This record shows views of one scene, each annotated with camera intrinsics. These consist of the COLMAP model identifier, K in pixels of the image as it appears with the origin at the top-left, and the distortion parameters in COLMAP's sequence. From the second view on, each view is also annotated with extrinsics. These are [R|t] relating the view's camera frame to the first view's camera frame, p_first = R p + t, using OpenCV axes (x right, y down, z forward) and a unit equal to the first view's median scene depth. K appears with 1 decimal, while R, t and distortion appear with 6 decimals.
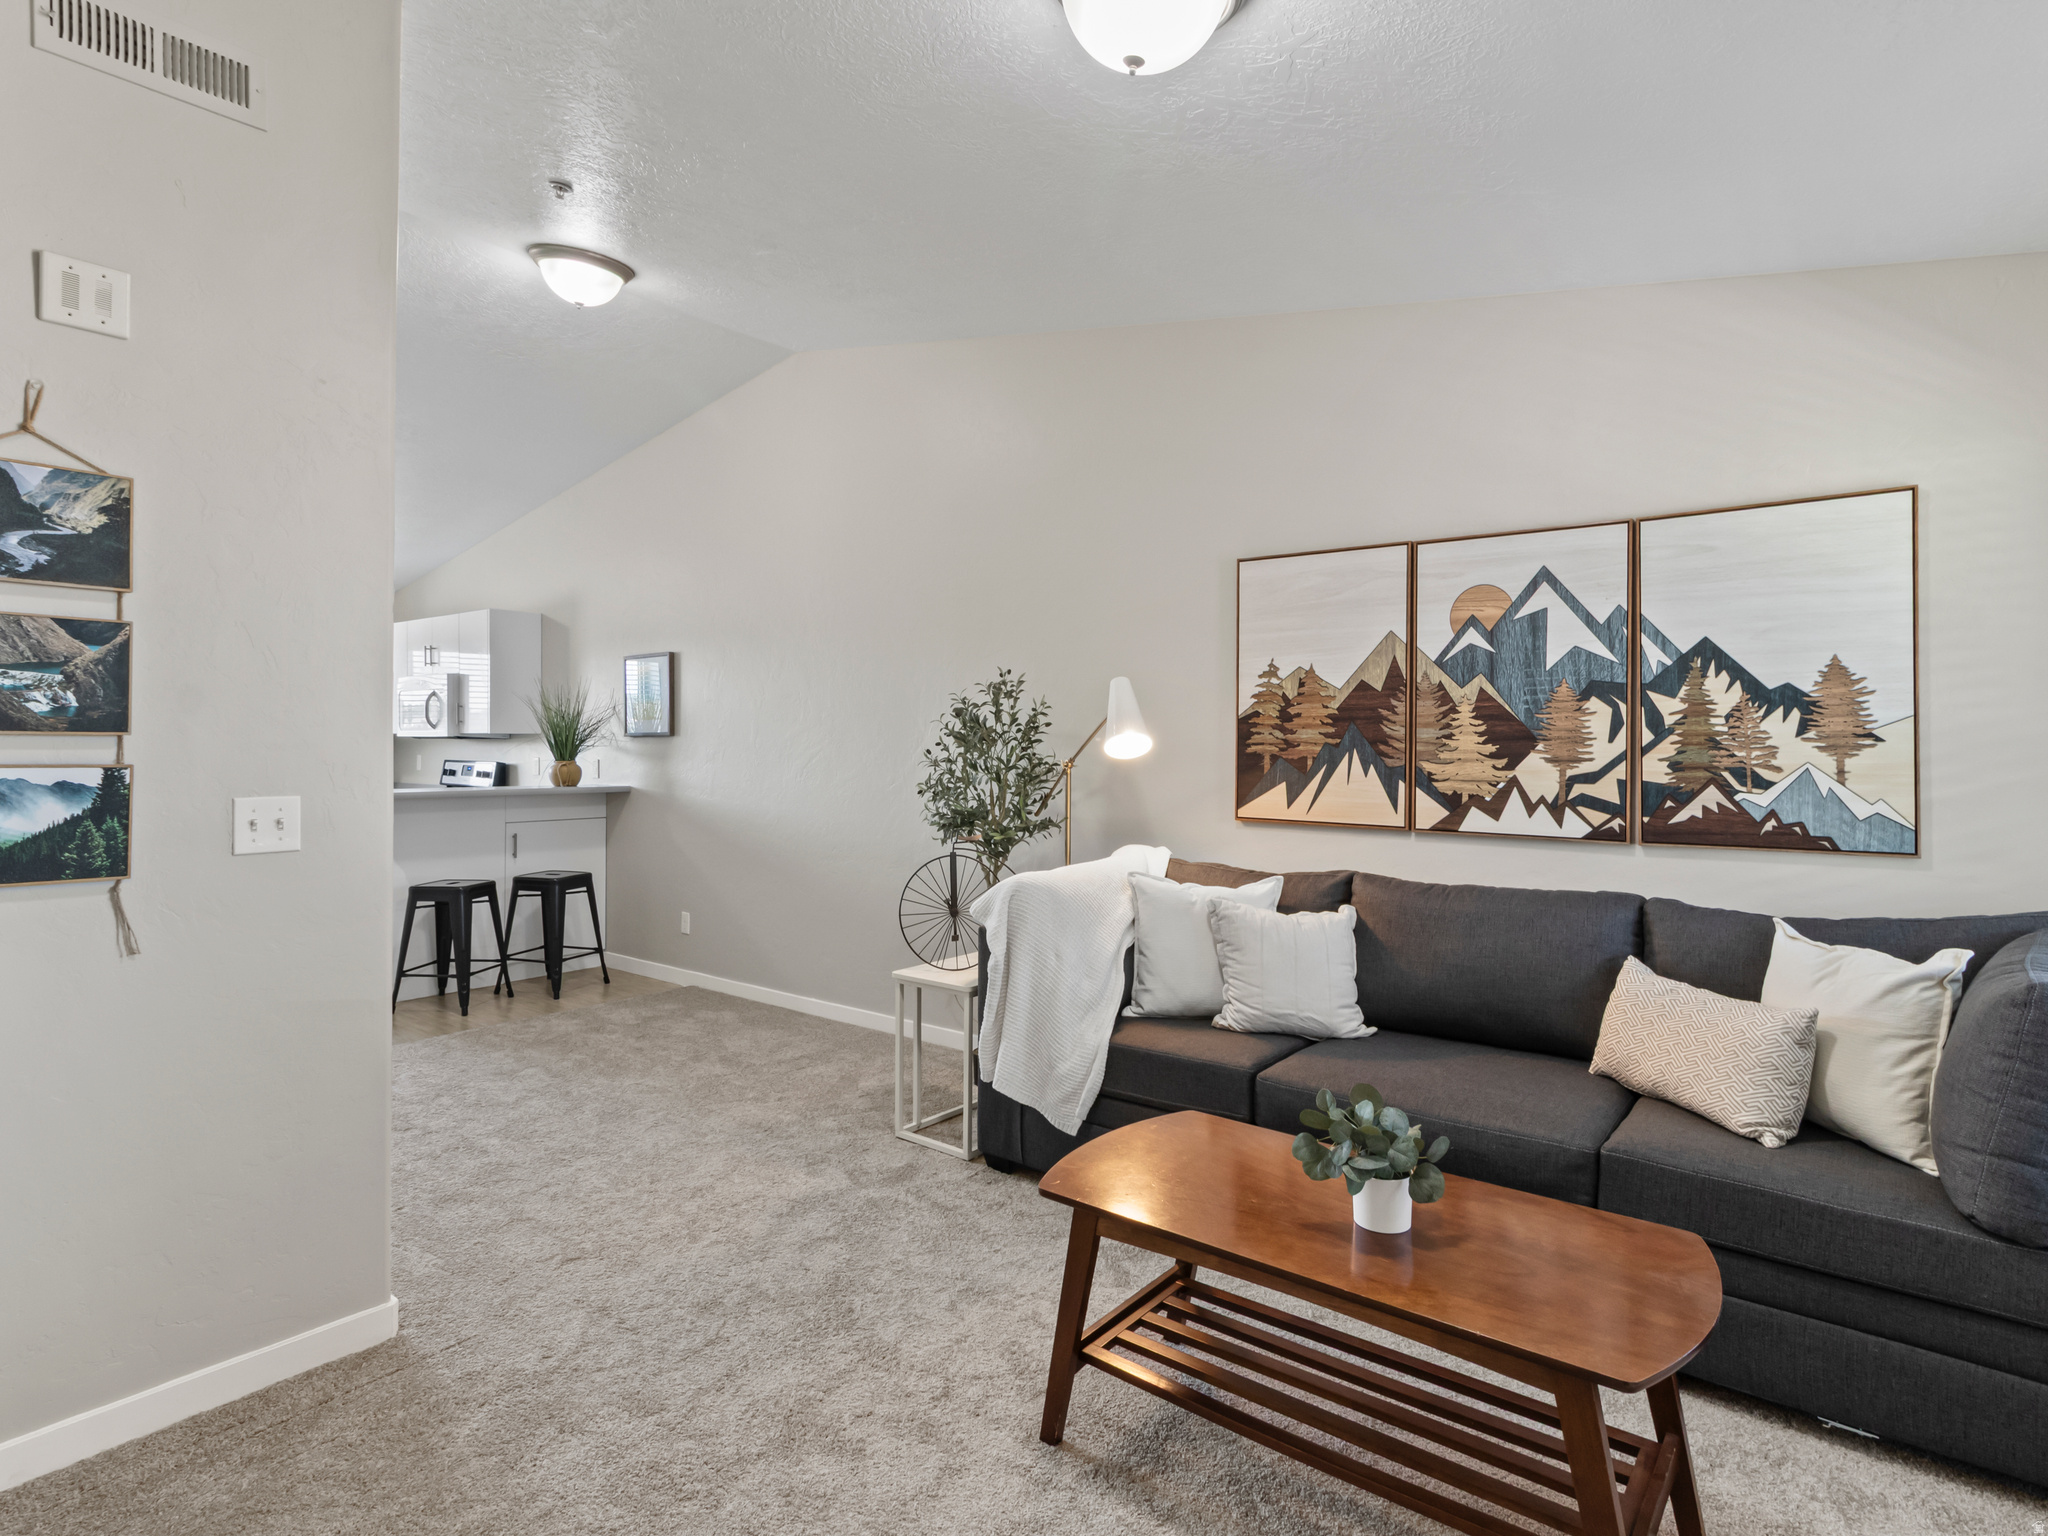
lens RADIAL K [[1084.0, 0, 1031.5], [0, 1084.0, 748.8], [0, 0, 1]] dist [0.001746, 0.000034]
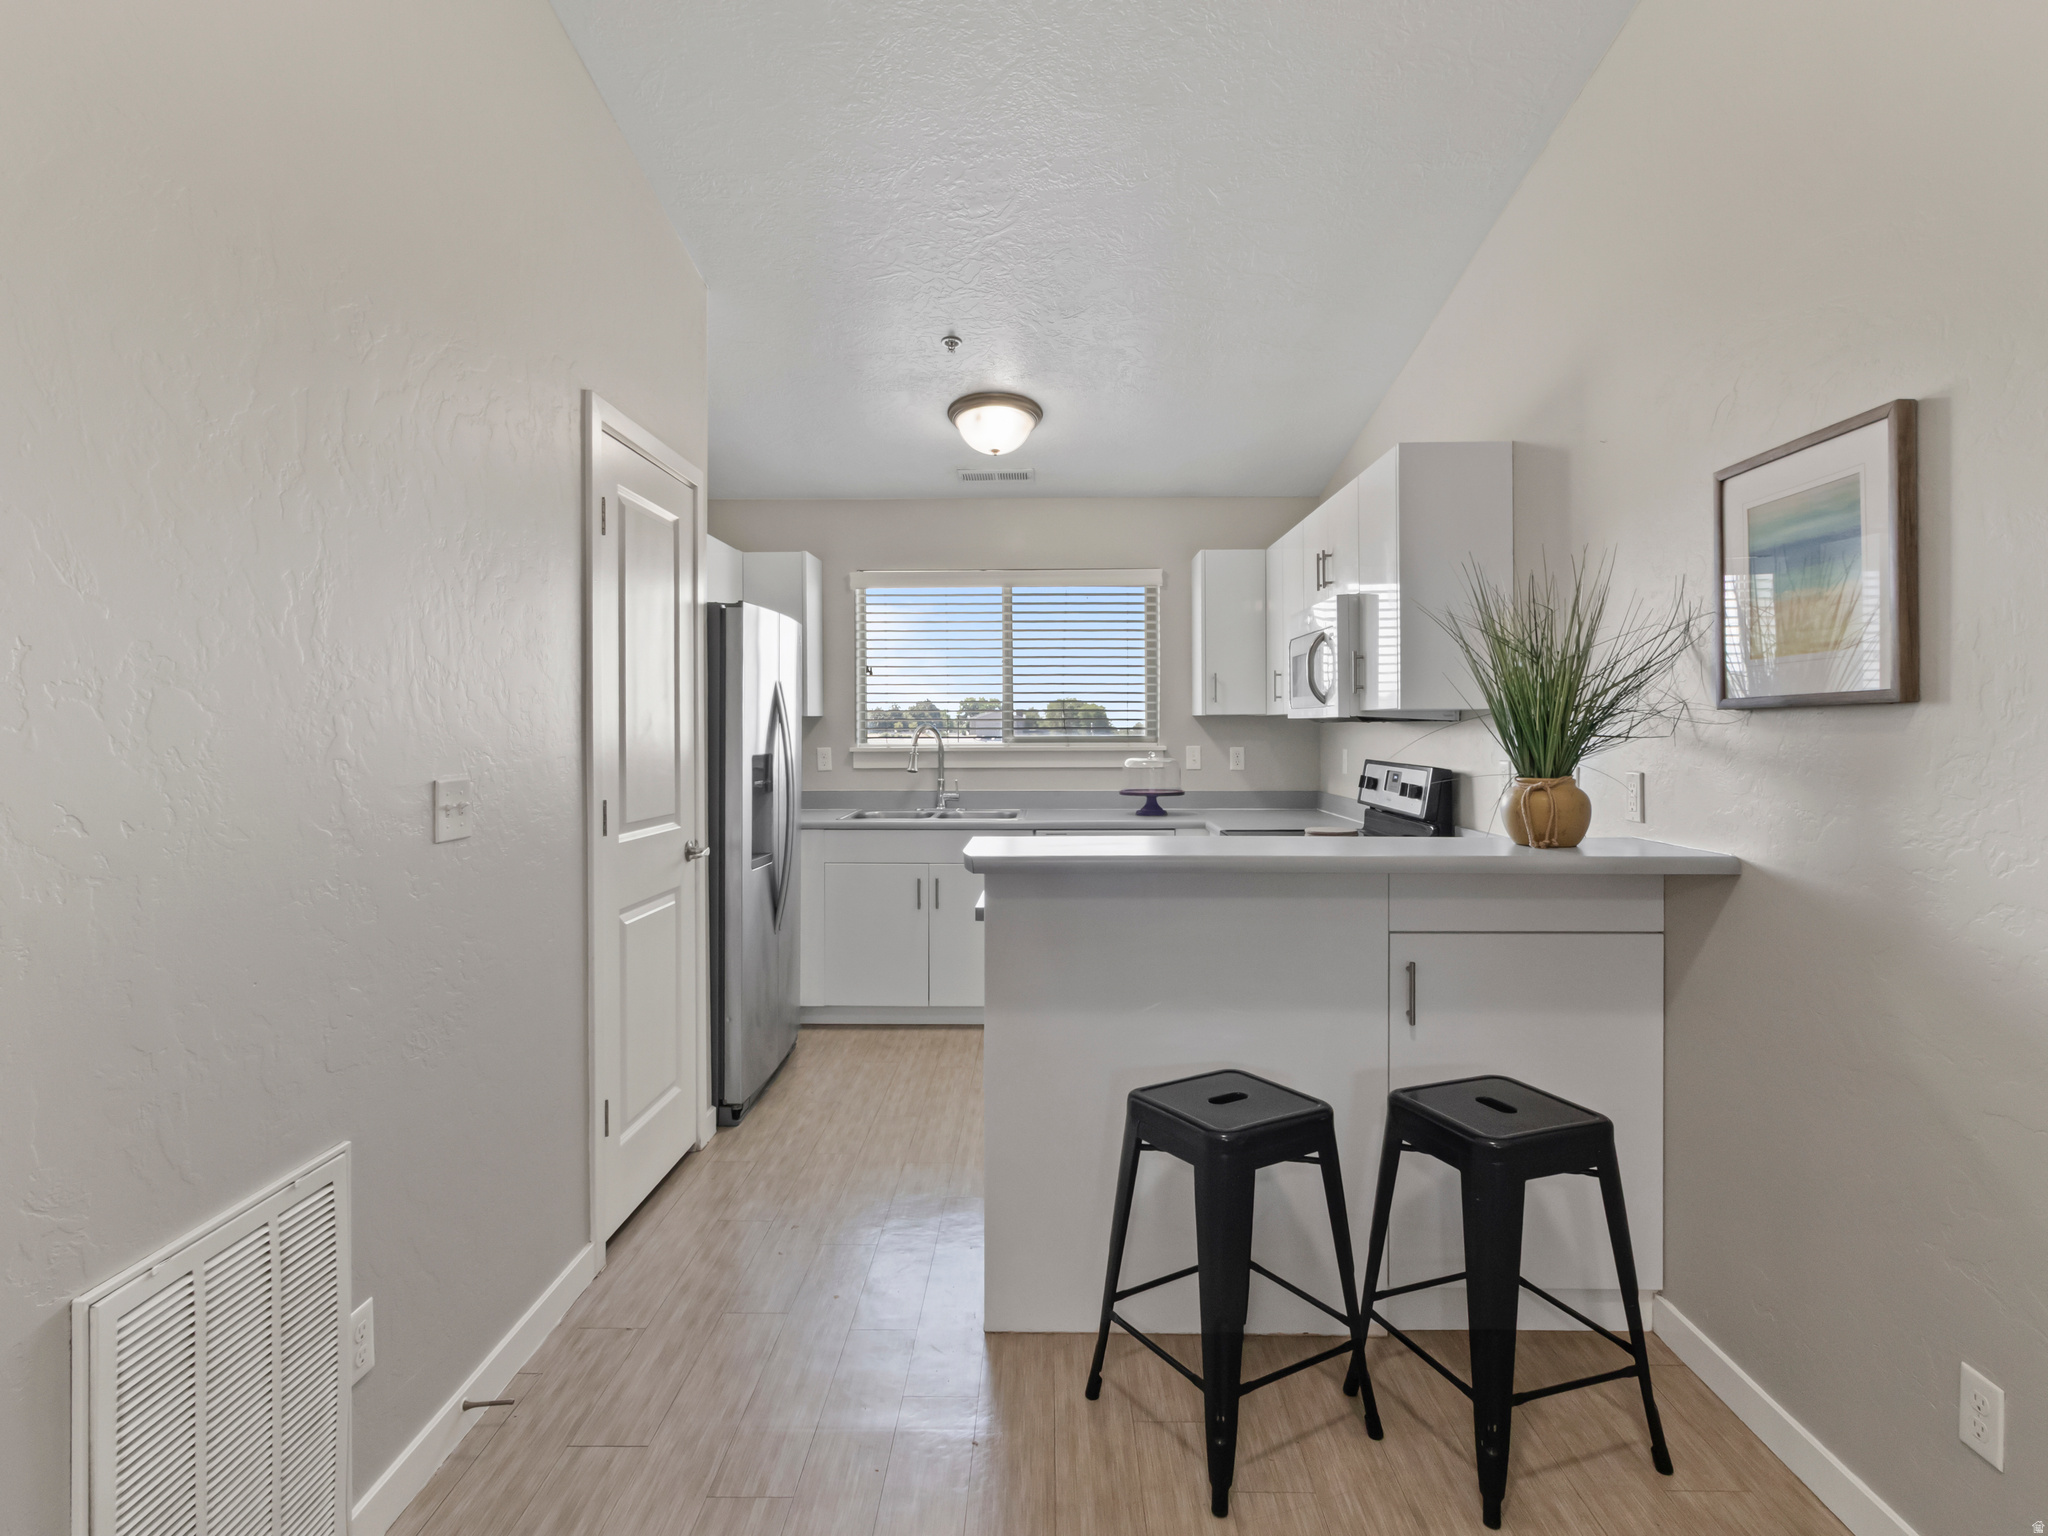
lens RADIAL K [[1082.8, 0, 1042.0], [0, 1082.8, 733.7], [0, 0, 1]] dist [-0.001096, 0.001704]
pose [[0.611317, -0.002324, -0.791382, -0.241430], [0.004037, 0.999992, 0.000182, -0.004786], [0.791375, -0.003307, 0.611322, 0.636821]]
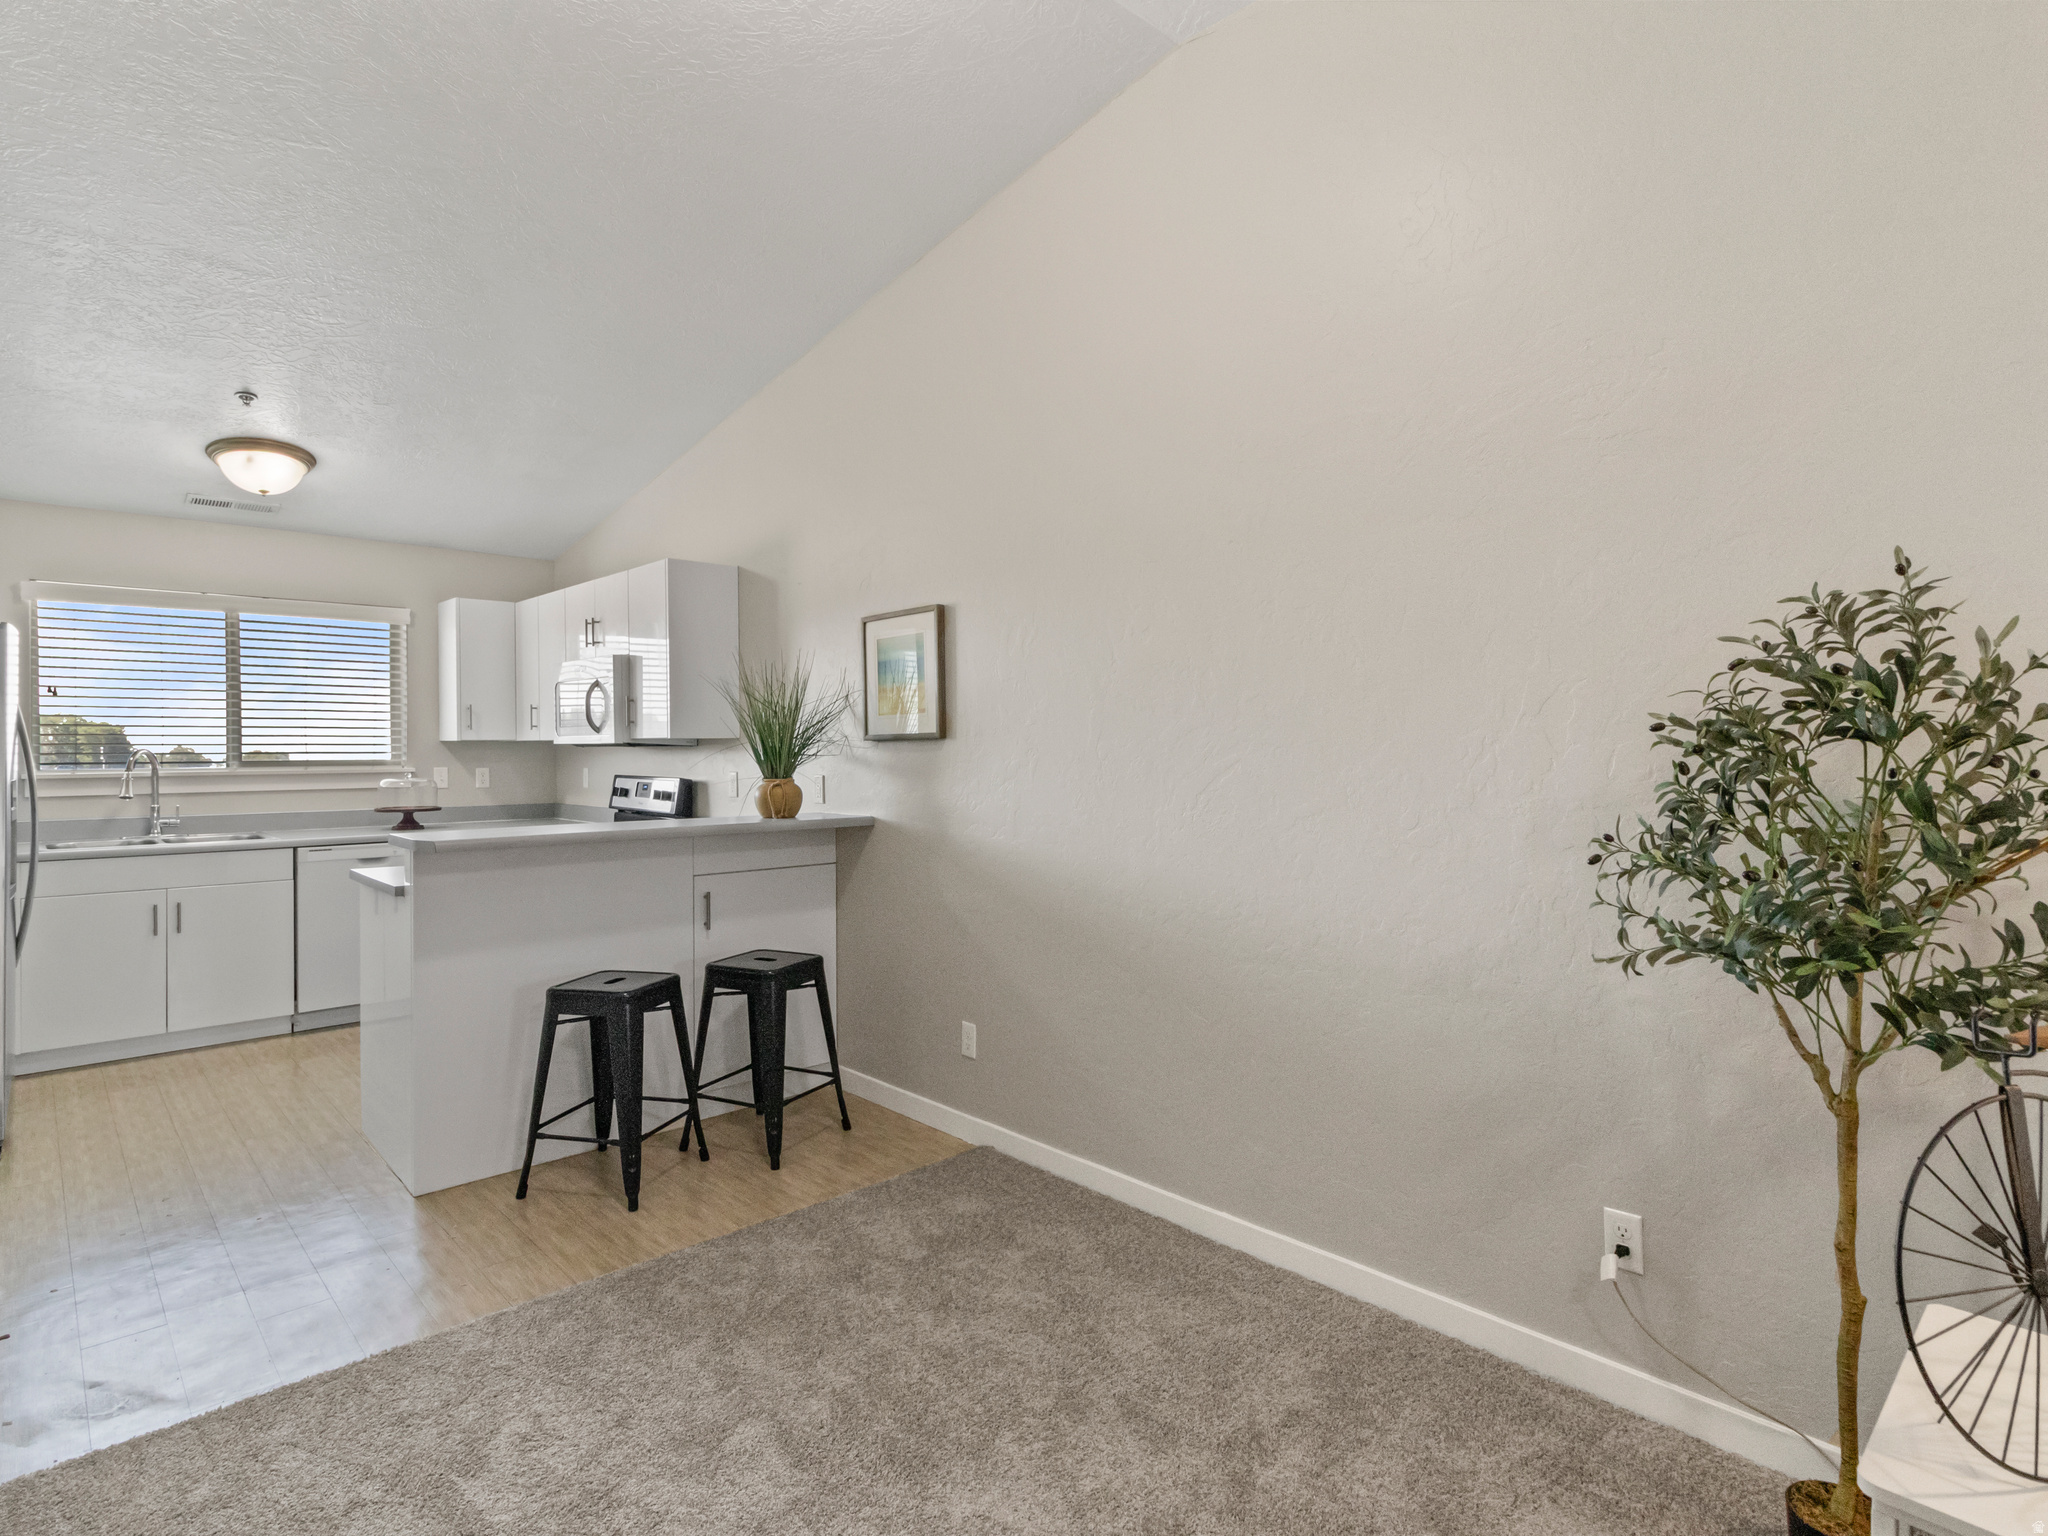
lens RADIAL K [[1041.5, 0, 1026.4], [0, 1041.5, 759.6], [0, 0, 1]] dist [-0.001139, 0.000229]
pose [[0.990115, -0.008086, -0.140022, -0.194600], [0.009339, 0.999922, 0.008291, -0.004295], [0.139944, -0.009517, 0.990114, 0.400749]]
